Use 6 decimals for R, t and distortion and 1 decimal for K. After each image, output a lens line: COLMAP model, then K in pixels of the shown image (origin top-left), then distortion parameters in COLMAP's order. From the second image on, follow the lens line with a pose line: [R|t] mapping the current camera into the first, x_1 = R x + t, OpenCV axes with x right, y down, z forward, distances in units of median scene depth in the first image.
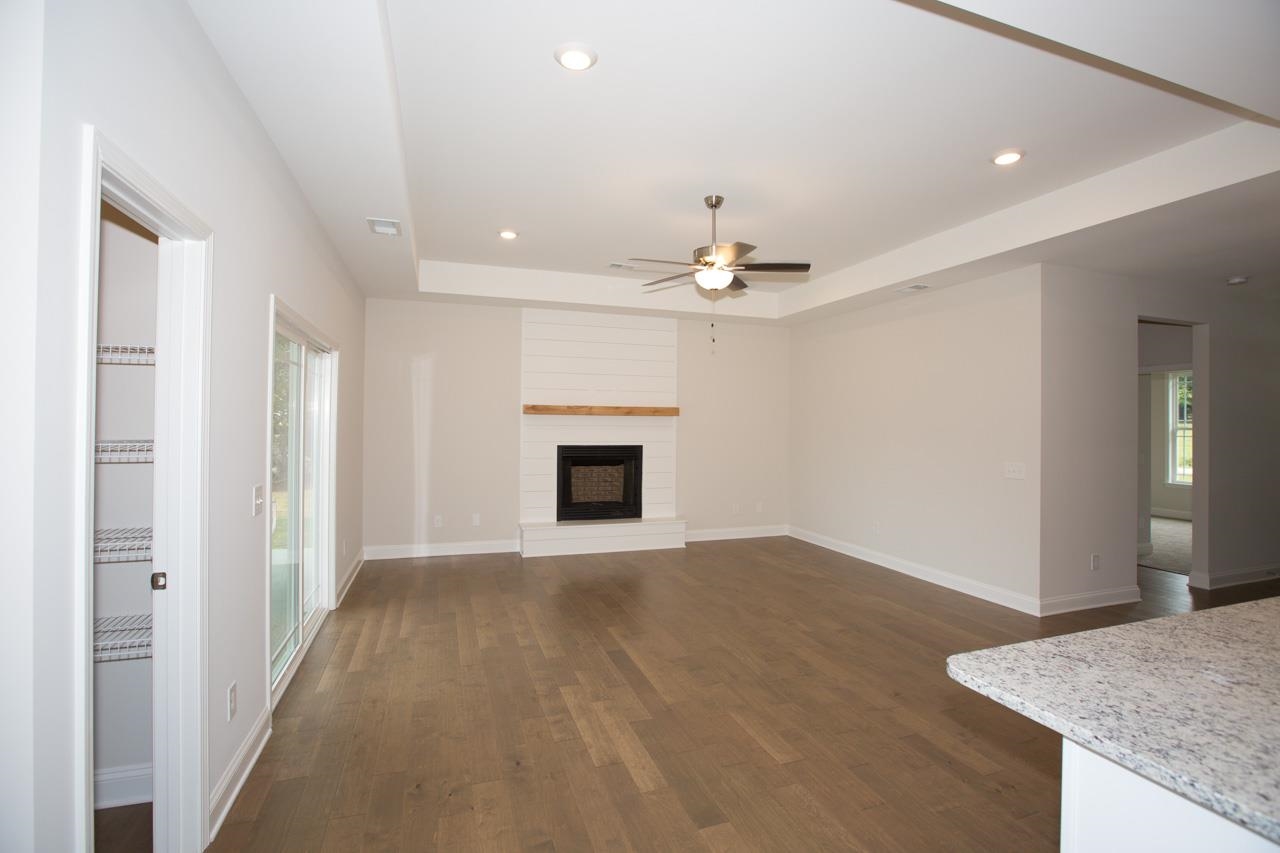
lens RADIAL K [[596.5, 0, 642.1], [0, 596.5, 434.2], [0, 0, 1]] dist [-0.014634, 0.007060]
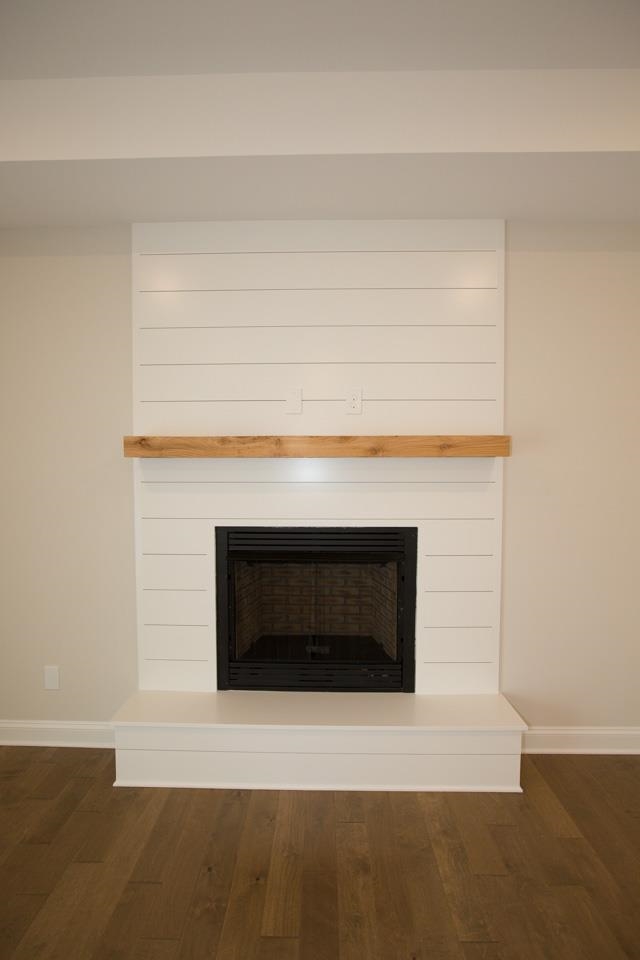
lens RADIAL K [[510.6, 0, 321.0], [0, 510.6, 496.2], [0, 0, 1]] dist [0.000316, 0.000098]
pose [[0.934880, 0.014089, -0.354683, 0.067773], [0.003905, 0.998743, 0.049965, -0.022292], [0.354942, -0.048097, 0.933650, 0.661139]]
